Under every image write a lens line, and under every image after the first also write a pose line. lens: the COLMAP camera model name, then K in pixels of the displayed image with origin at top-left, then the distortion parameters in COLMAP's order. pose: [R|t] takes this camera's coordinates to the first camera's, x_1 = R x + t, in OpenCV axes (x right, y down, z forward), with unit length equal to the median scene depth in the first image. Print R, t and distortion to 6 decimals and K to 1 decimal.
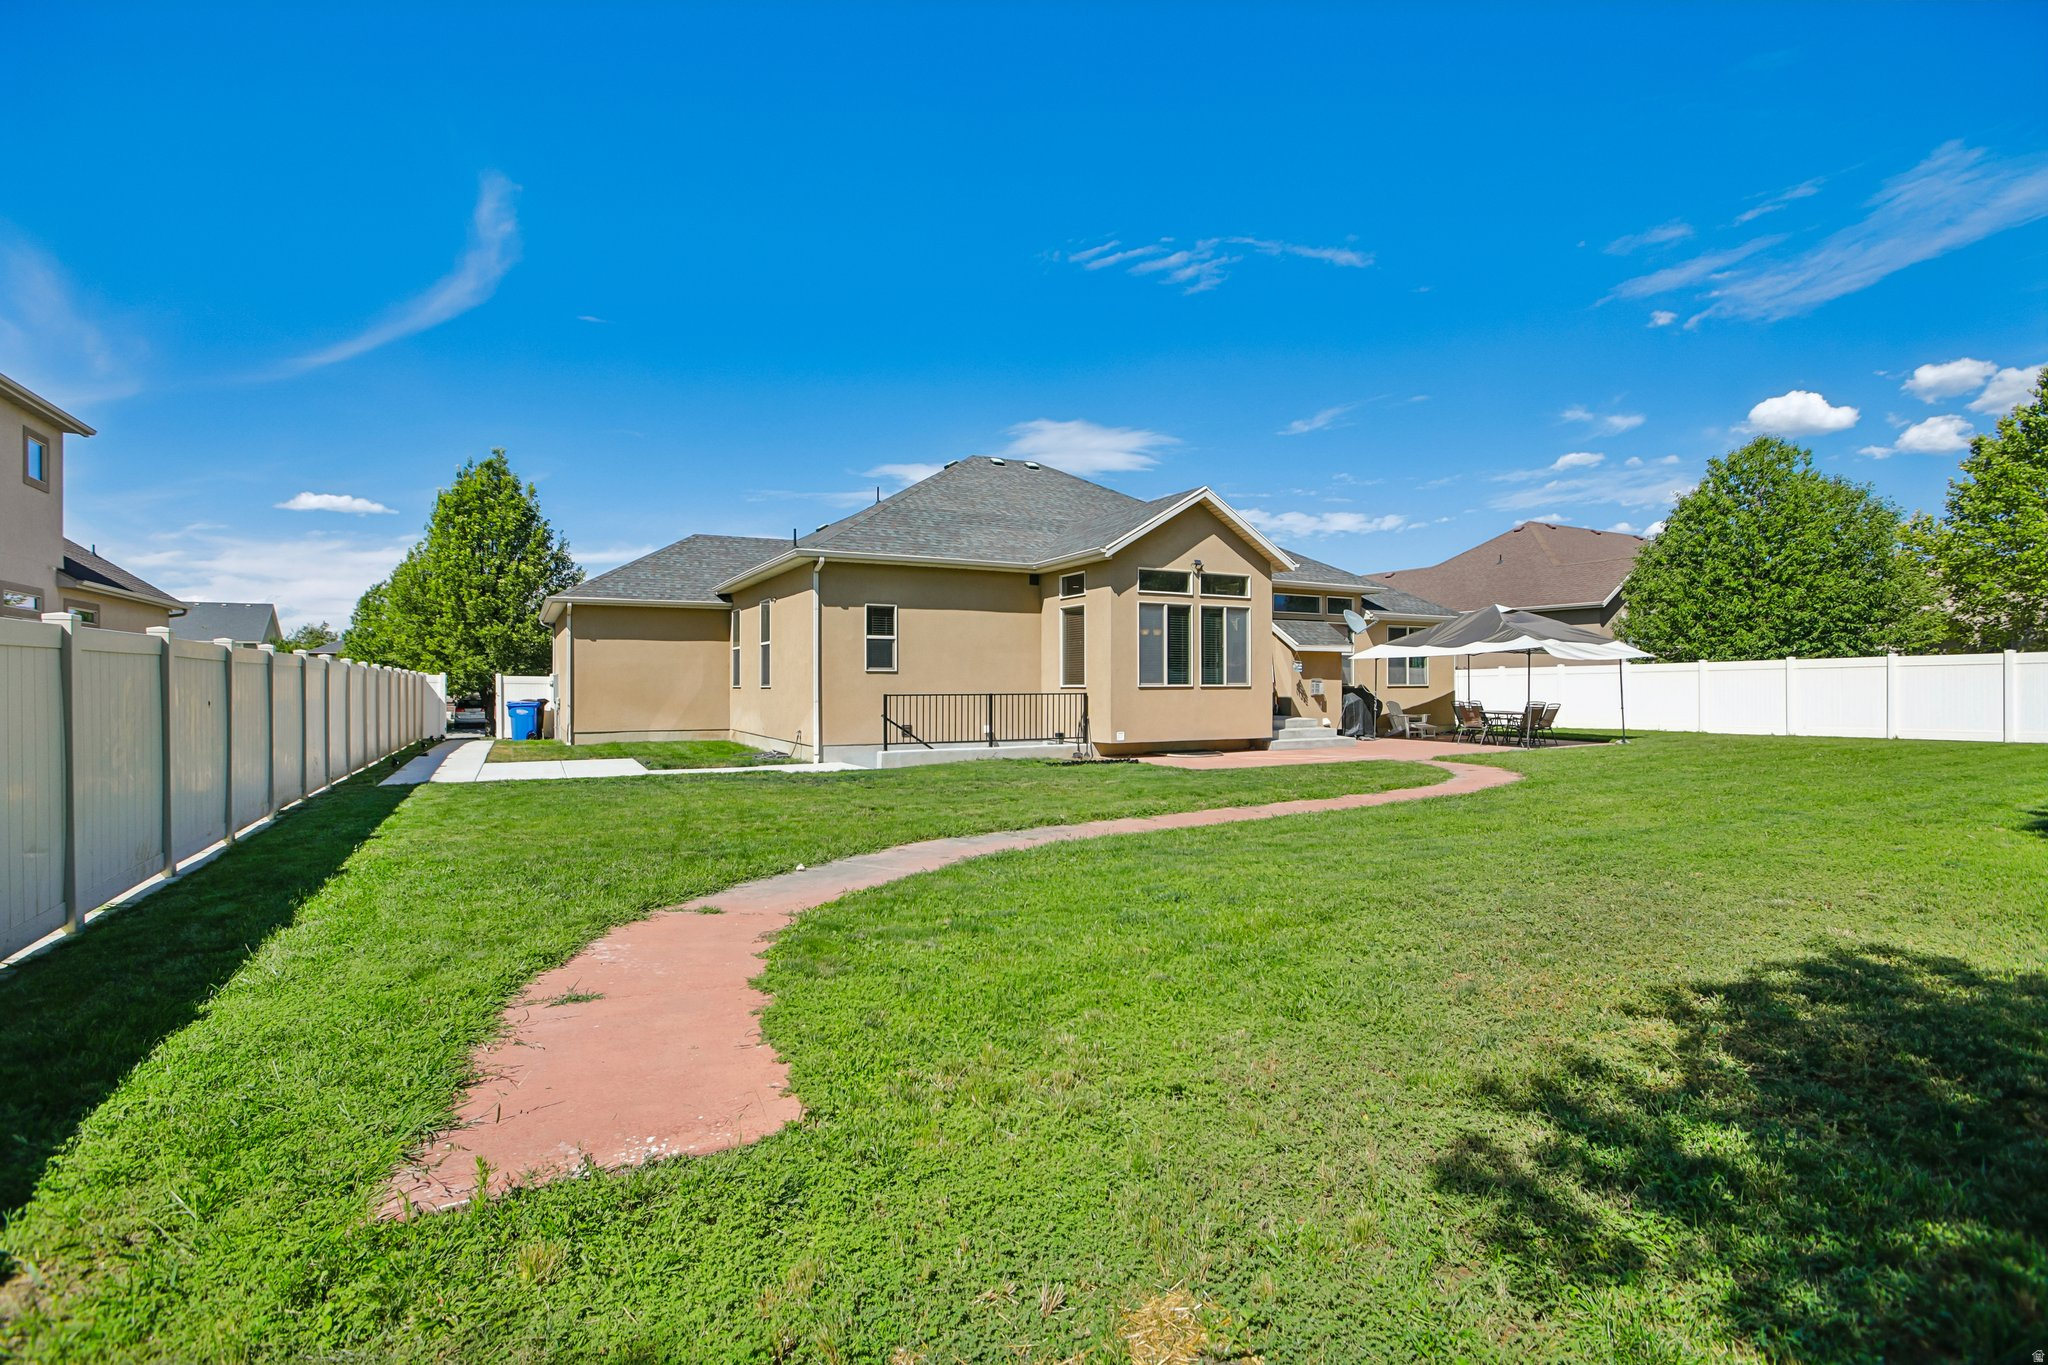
lens RADIAL K [[982.2, 0, 1023.0], [0, 982.2, 692.0], [0, 0, 1]] dist [-0.020965, 0.018014]
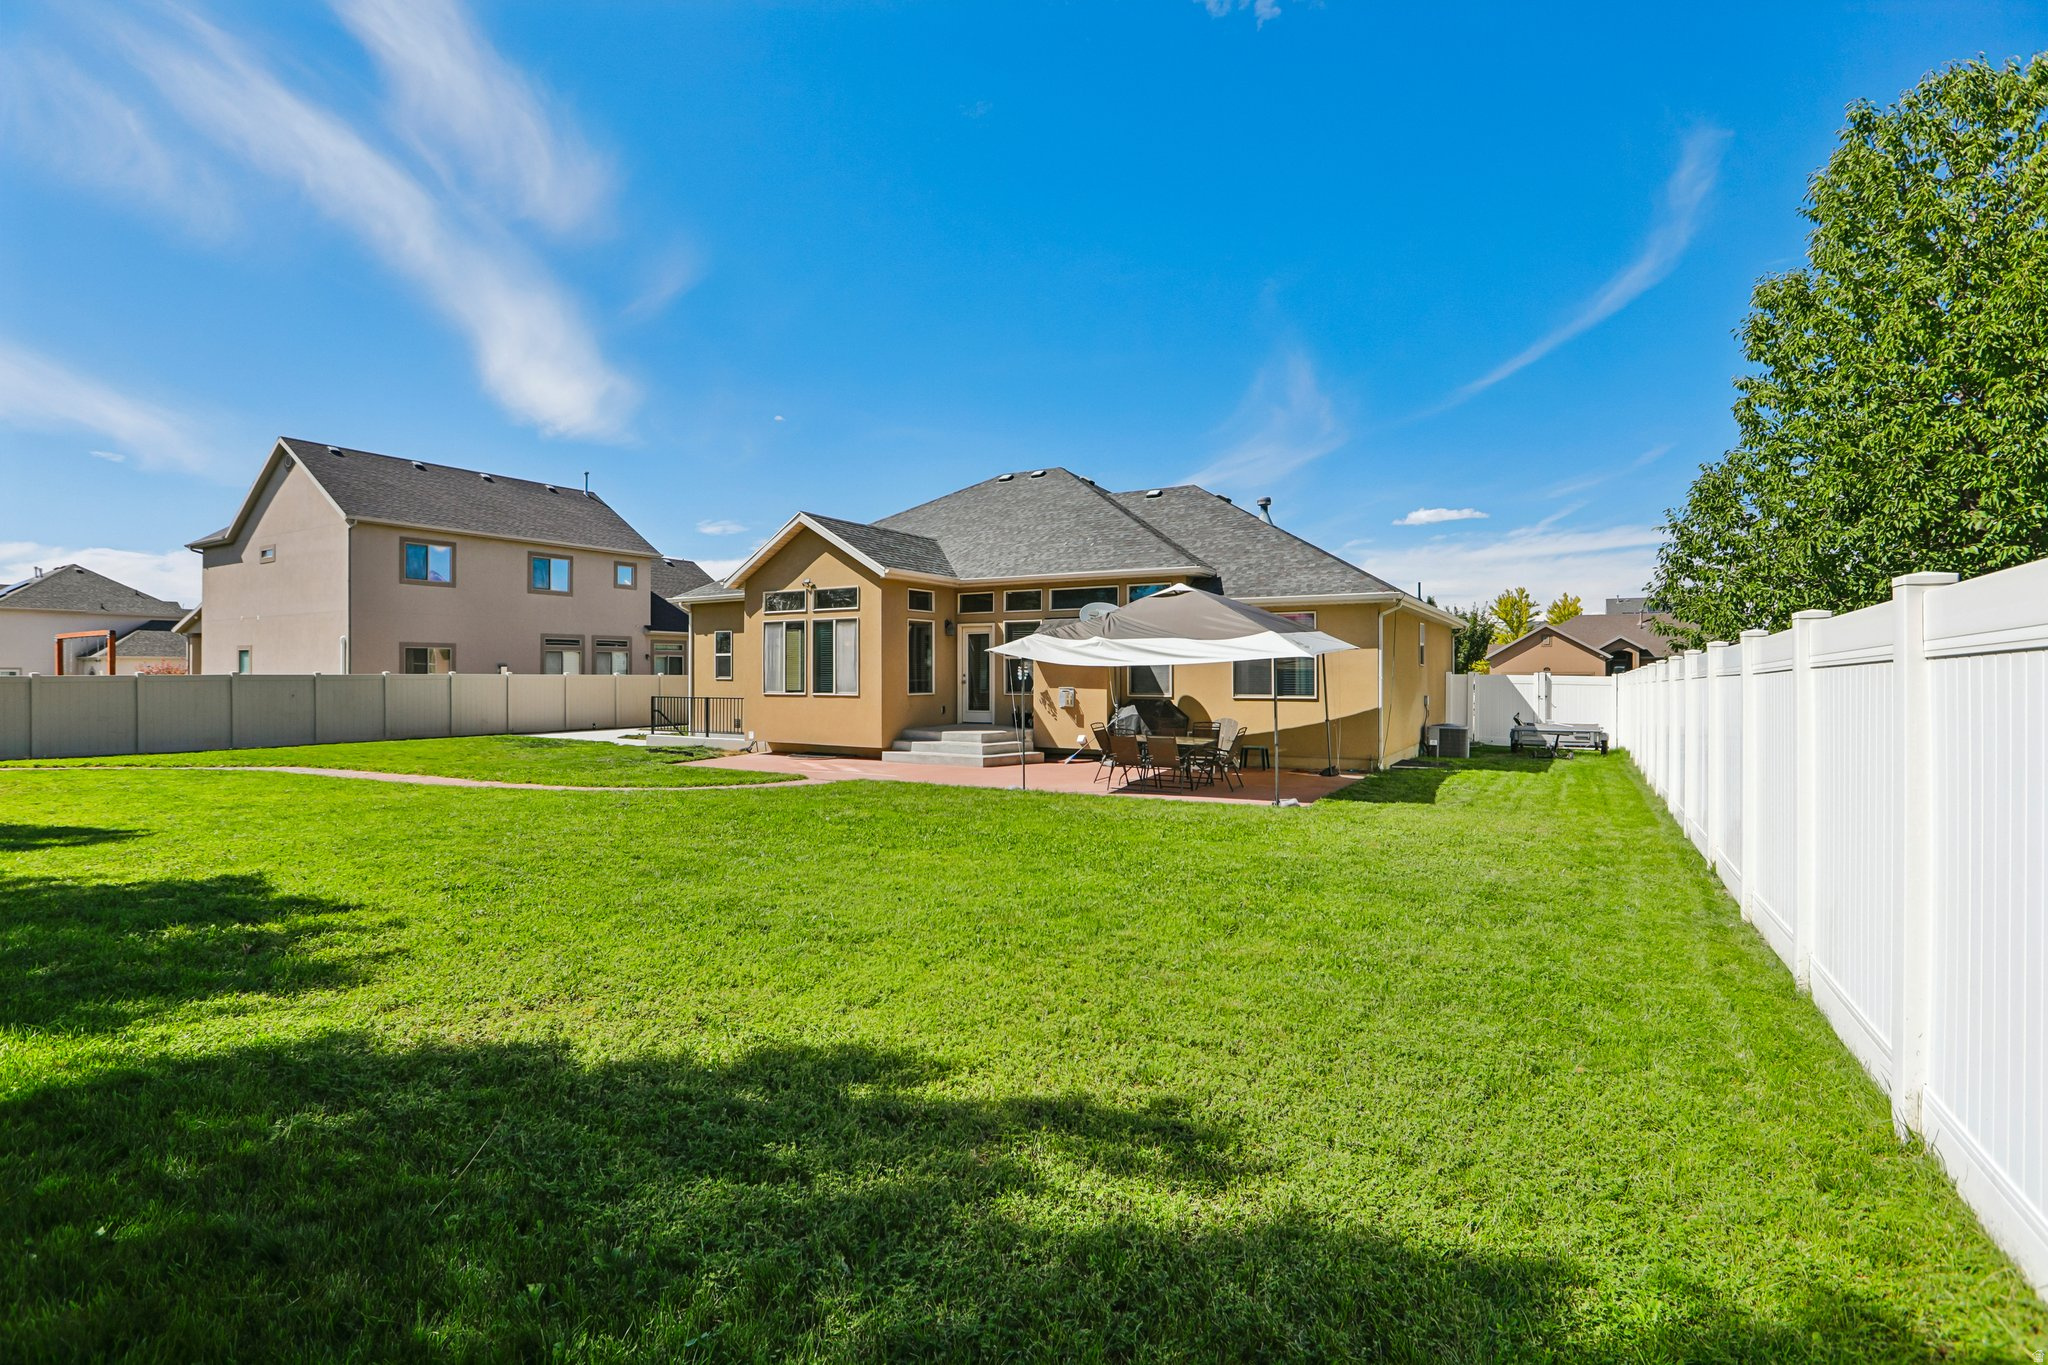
lens RADIAL K [[963.8, 0, 1023.1], [0, 963.8, 681.4], [0, 0, 1]] dist [0.002004, 0.000628]
pose [[0.466814, 0.010039, -0.884299, 1.222267], [-0.007178, 0.999946, 0.007562, -0.029687], [0.884326, 0.002817, 0.466861, 0.702039]]
